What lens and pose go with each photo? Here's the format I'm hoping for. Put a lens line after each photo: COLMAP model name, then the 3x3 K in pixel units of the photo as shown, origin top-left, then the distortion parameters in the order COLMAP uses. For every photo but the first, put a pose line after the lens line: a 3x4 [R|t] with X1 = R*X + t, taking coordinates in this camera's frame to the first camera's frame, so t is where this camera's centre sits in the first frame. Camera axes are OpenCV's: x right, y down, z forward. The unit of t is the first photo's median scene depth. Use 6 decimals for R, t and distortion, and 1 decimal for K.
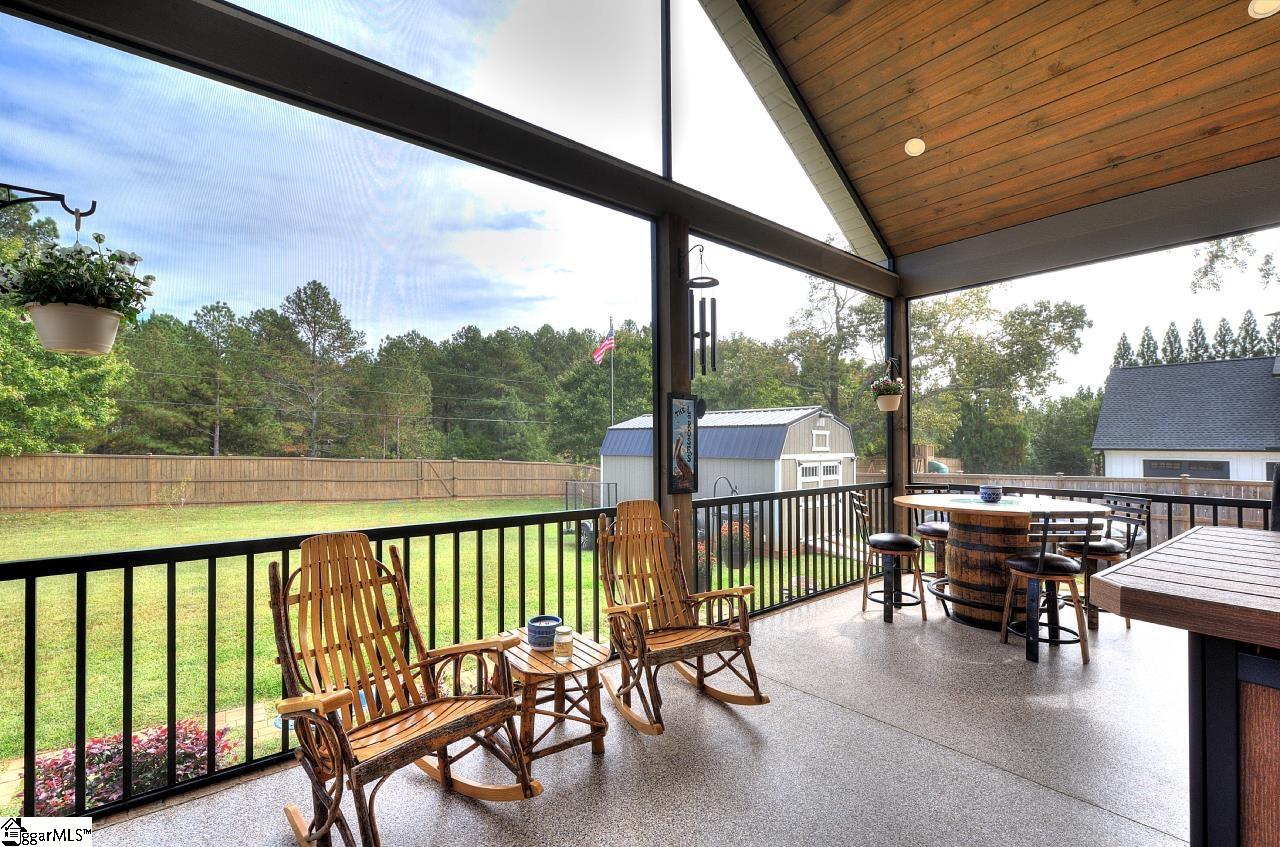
lens RADIAL K [[562.6, 0, 646.3], [0, 562.6, 436.5], [0, 0, 1]] dist [0.000099, -0.000392]
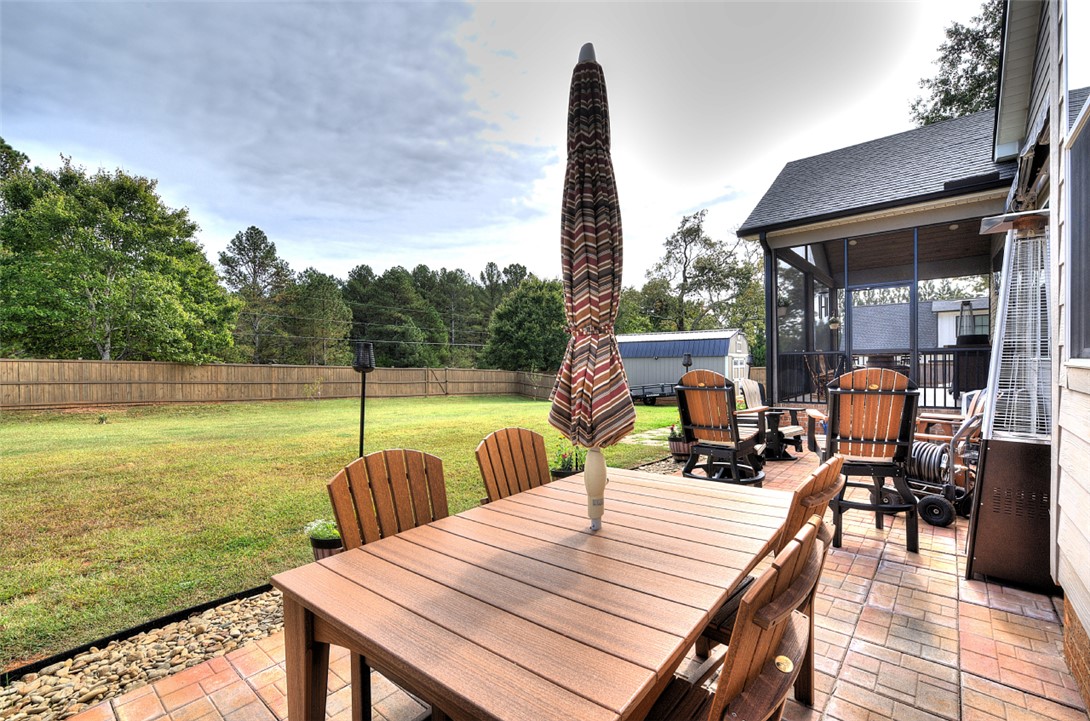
lens RADIAL K [[482.7, 0, 548.2], [0, 482.7, 371.5], [0, 0, 1]] dist [0.001074, 0.000084]
pose [[0.984249, -0.016802, 0.175988, -0.186050], [0.012087, 0.999540, 0.027828, 0.011549], [-0.176374, -0.025262, 0.983999, -0.147515]]
